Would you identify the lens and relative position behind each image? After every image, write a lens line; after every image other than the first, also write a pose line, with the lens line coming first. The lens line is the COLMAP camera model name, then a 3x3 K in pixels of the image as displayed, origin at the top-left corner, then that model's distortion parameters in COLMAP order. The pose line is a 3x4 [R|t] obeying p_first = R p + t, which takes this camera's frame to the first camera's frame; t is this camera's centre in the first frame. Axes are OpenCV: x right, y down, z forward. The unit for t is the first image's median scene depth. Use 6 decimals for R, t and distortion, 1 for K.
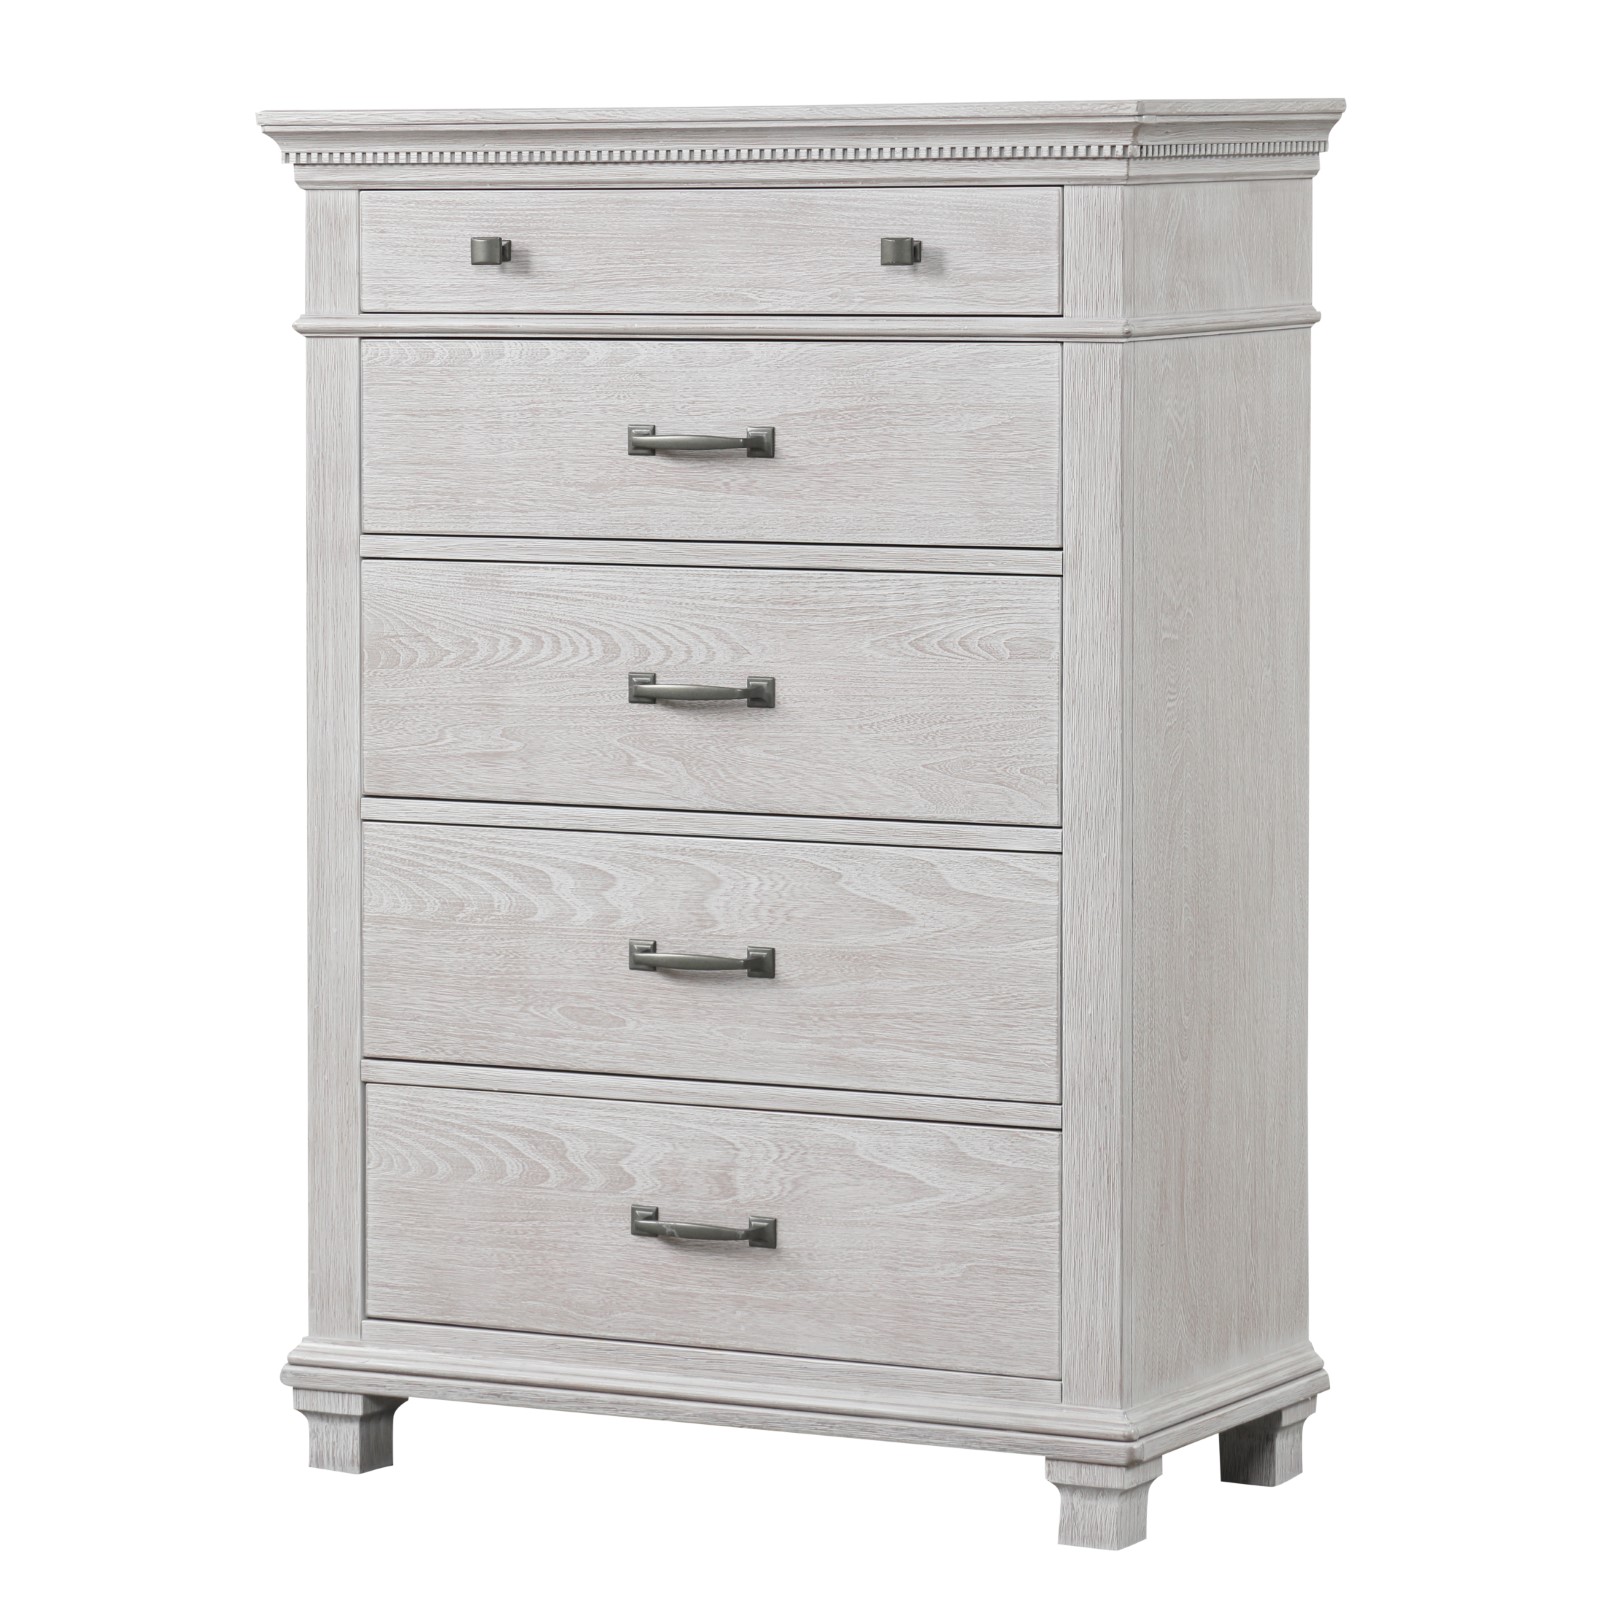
lens RADIAL K [[6856.0, 0, 800.0], [0, 6856.0, 800.0], [0, 0, 1]] dist [0.311294, -0.550025]
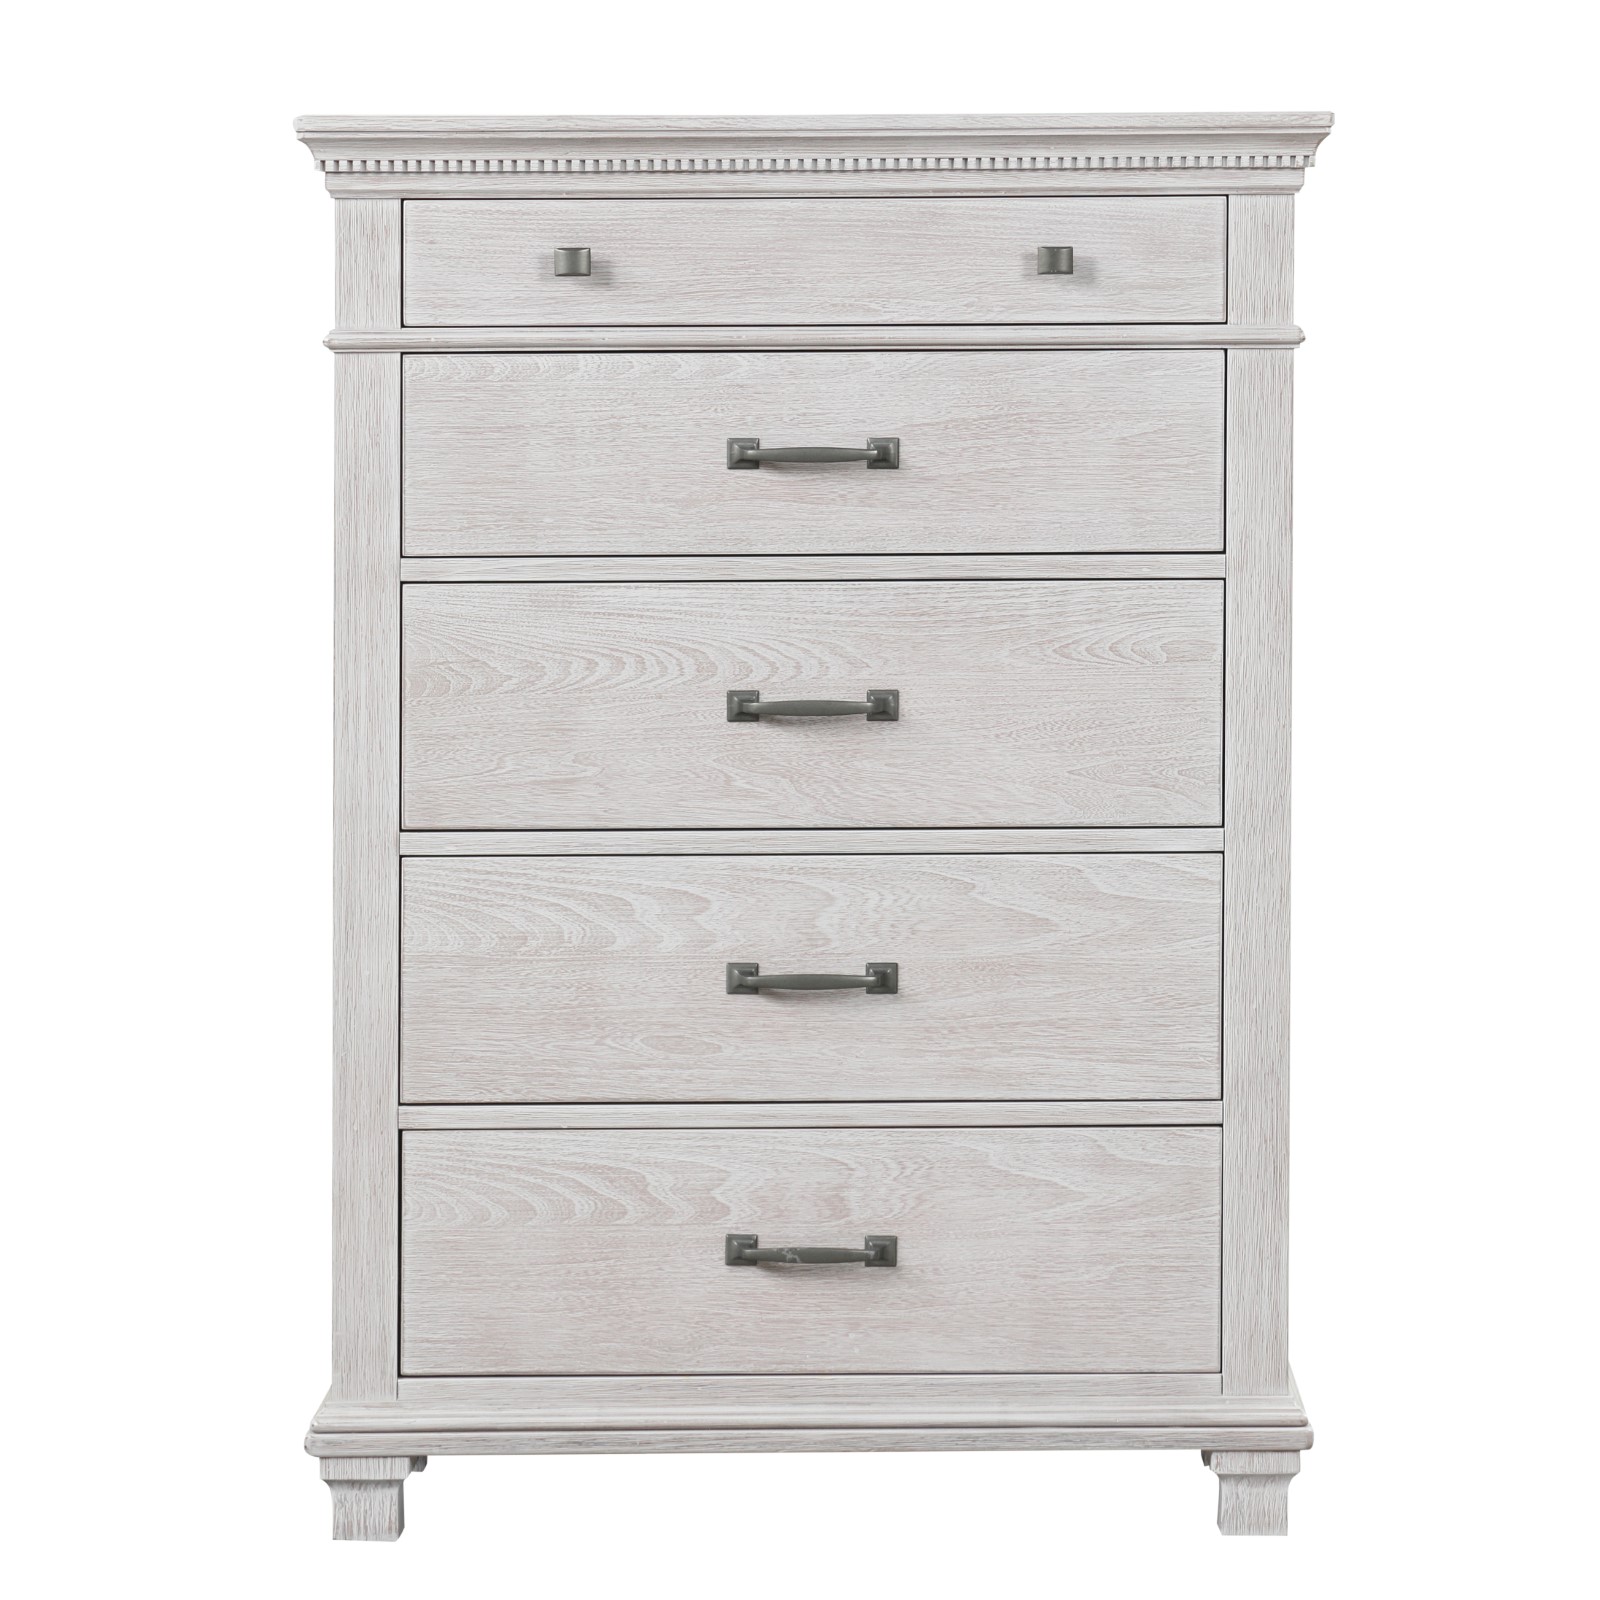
lens RADIAL K [[6856.0, 0, 800.0], [0, 6856.0, 800.0], [0, 0, 1]] dist [0.311294, -0.550025]
pose [[0.866413, -0.033156, 0.498225, -0.507130], [0.043229, 0.999027, -0.008692, 0.006016], [-0.497453, 0.029069, 0.867004, 0.144937]]
